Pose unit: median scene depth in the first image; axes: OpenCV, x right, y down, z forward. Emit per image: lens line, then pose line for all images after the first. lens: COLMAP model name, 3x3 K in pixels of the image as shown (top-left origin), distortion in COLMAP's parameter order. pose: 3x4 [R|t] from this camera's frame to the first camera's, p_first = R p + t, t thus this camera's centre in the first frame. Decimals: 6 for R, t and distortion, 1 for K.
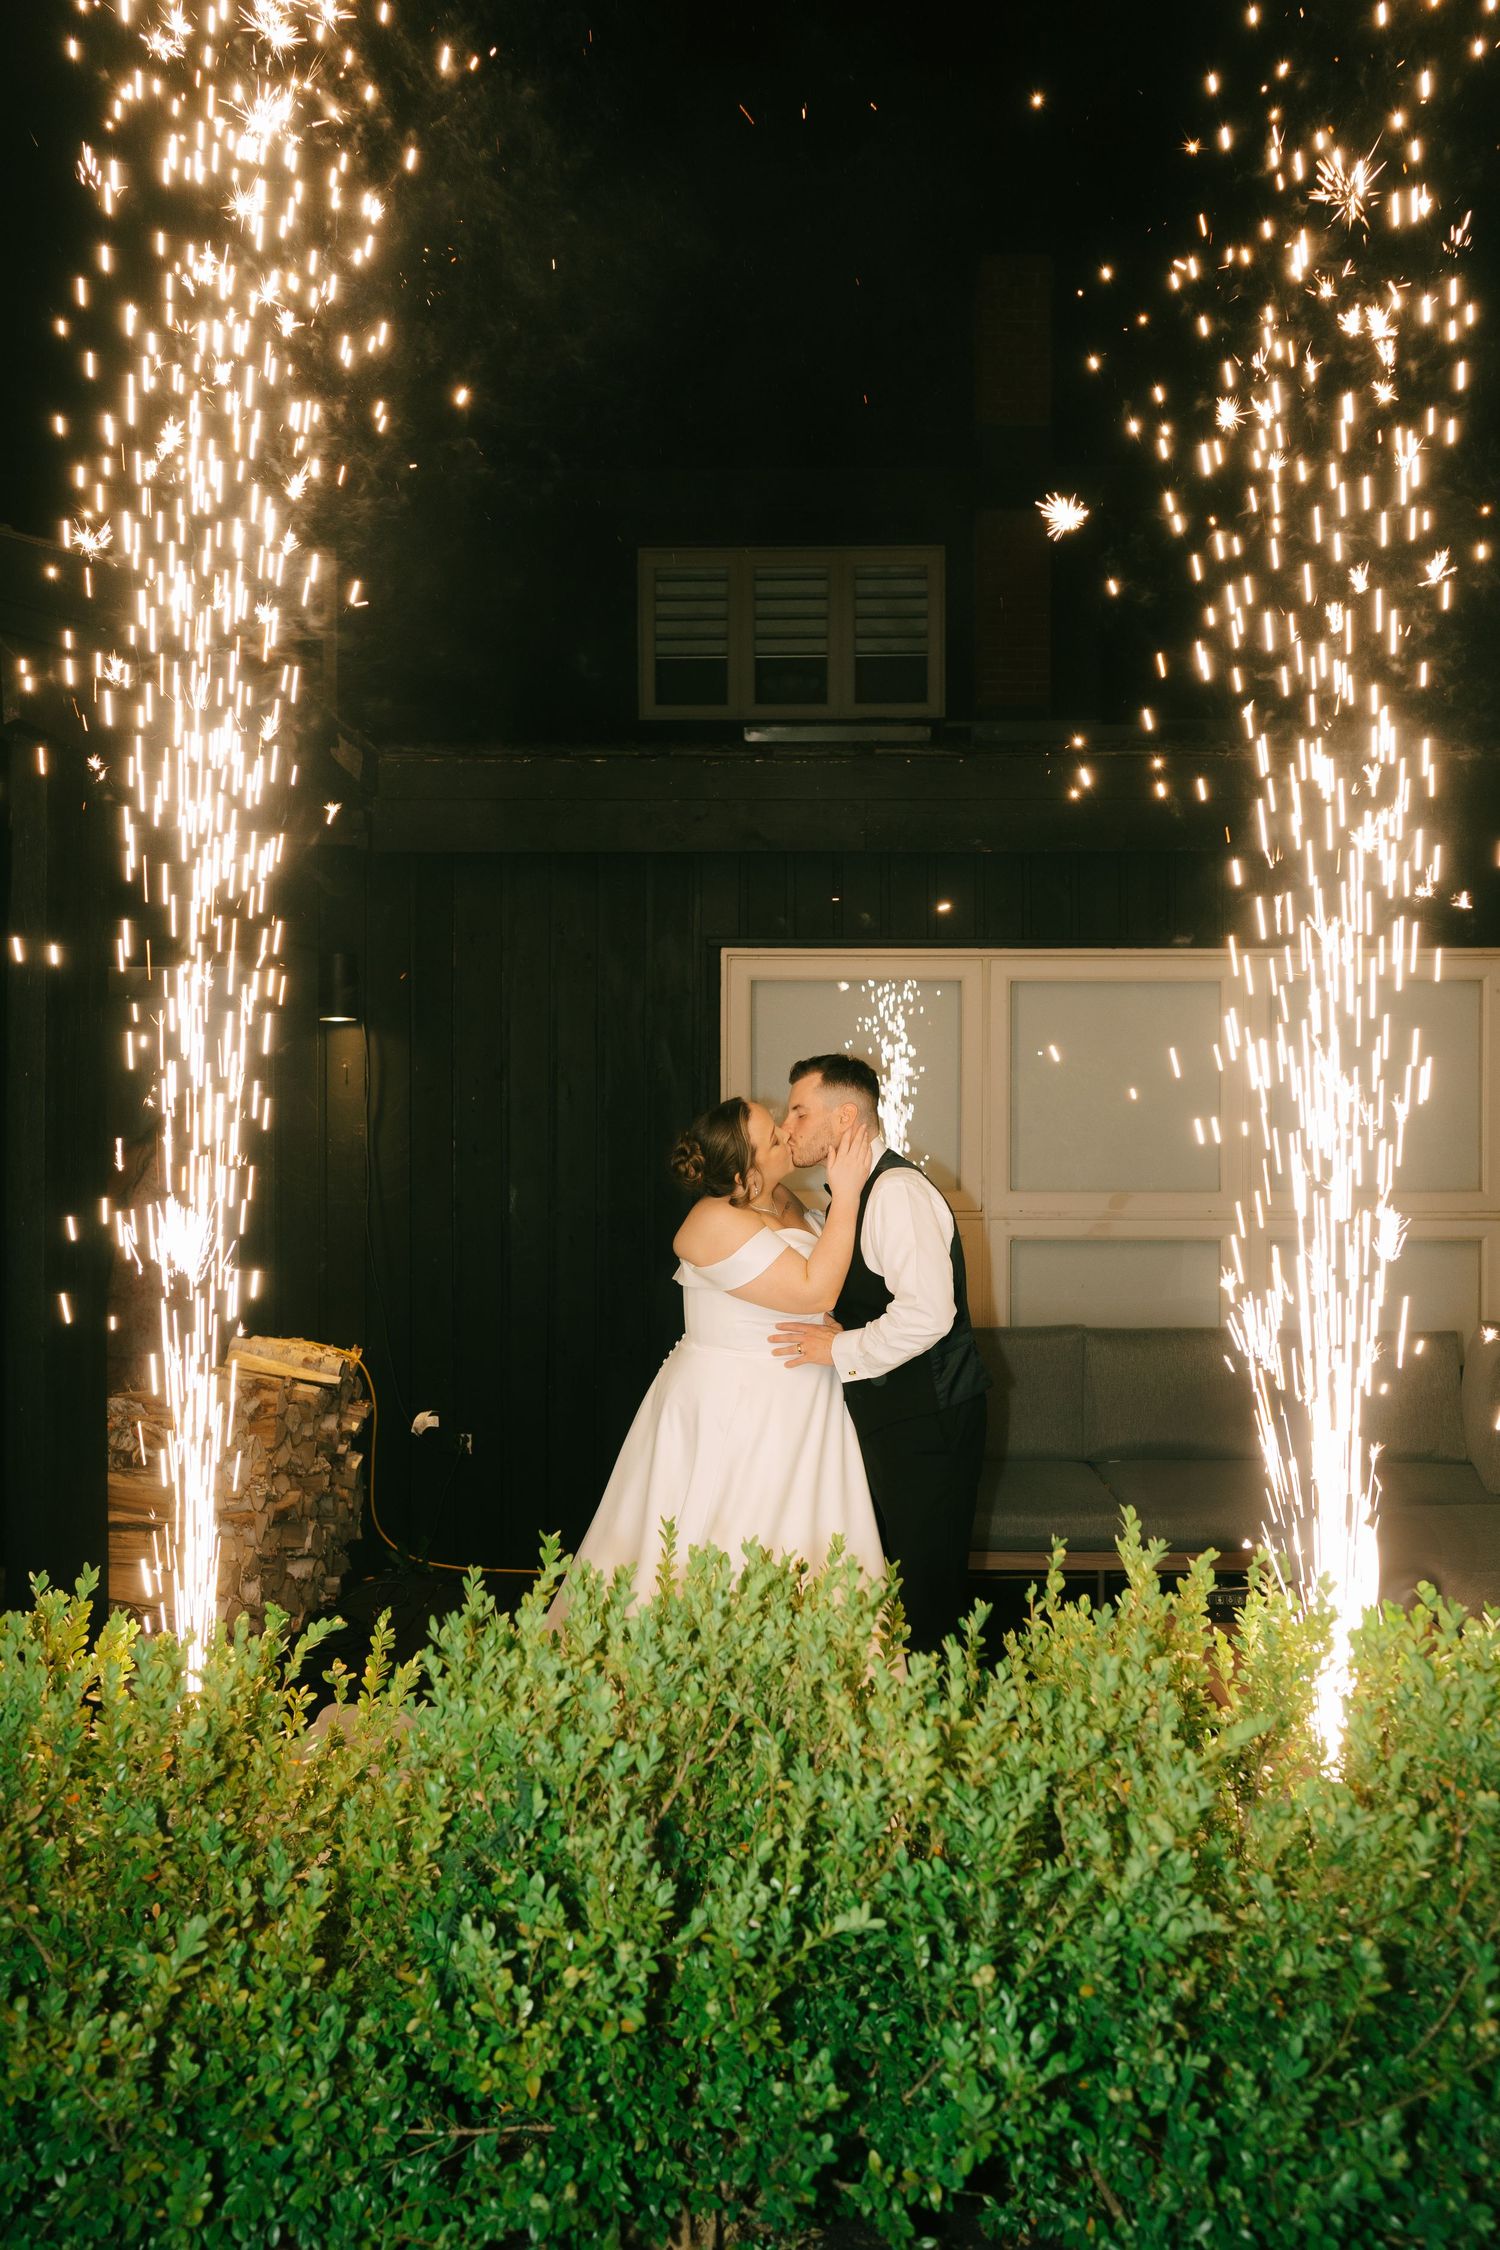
lens RADIAL K [[1570.6, 0, 729.1], [0, 1570.6, 1130.5], [0, 0, 1]] dist [-0.006867, 0.001964]
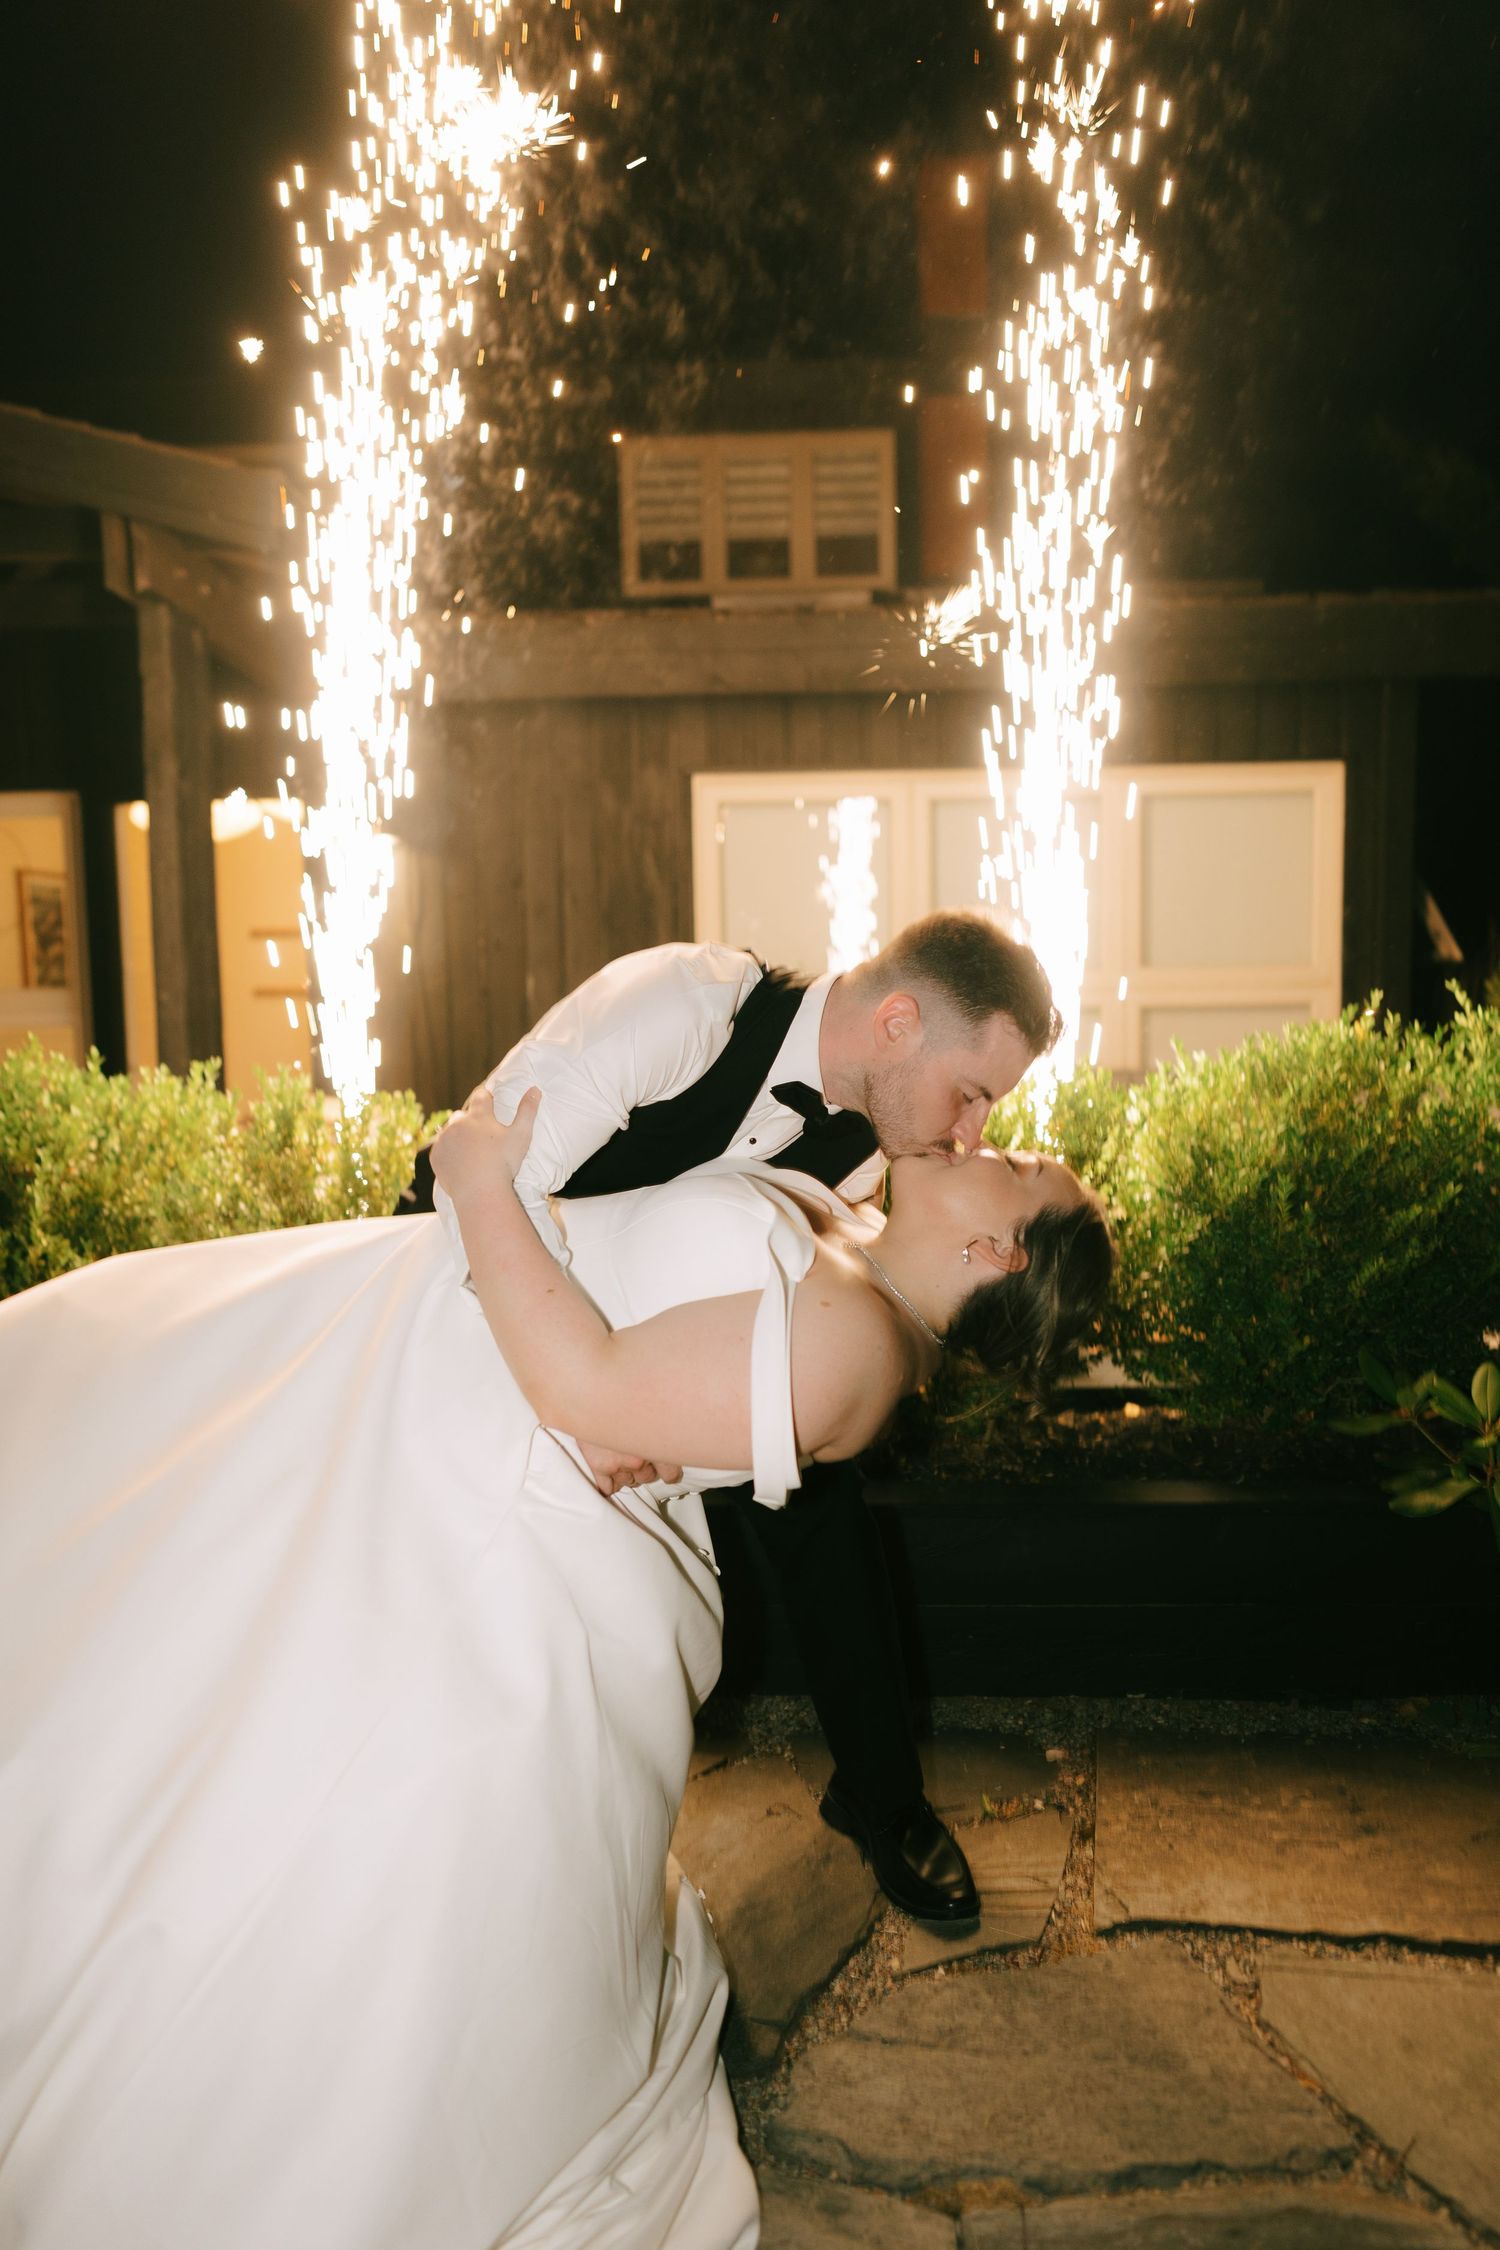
lens RADIAL K [[1521.5, 0, 750.0], [0, 1521.5, 1125.0], [0, 0, 1]] dist [-0.007752, -0.001505]
pose [[0.999609, -0.018304, 0.021160, 0.006956], [0.016691, 0.997114, 0.074065, 0.056755], [-0.022454, -0.073683, 0.997029, -0.168318]]
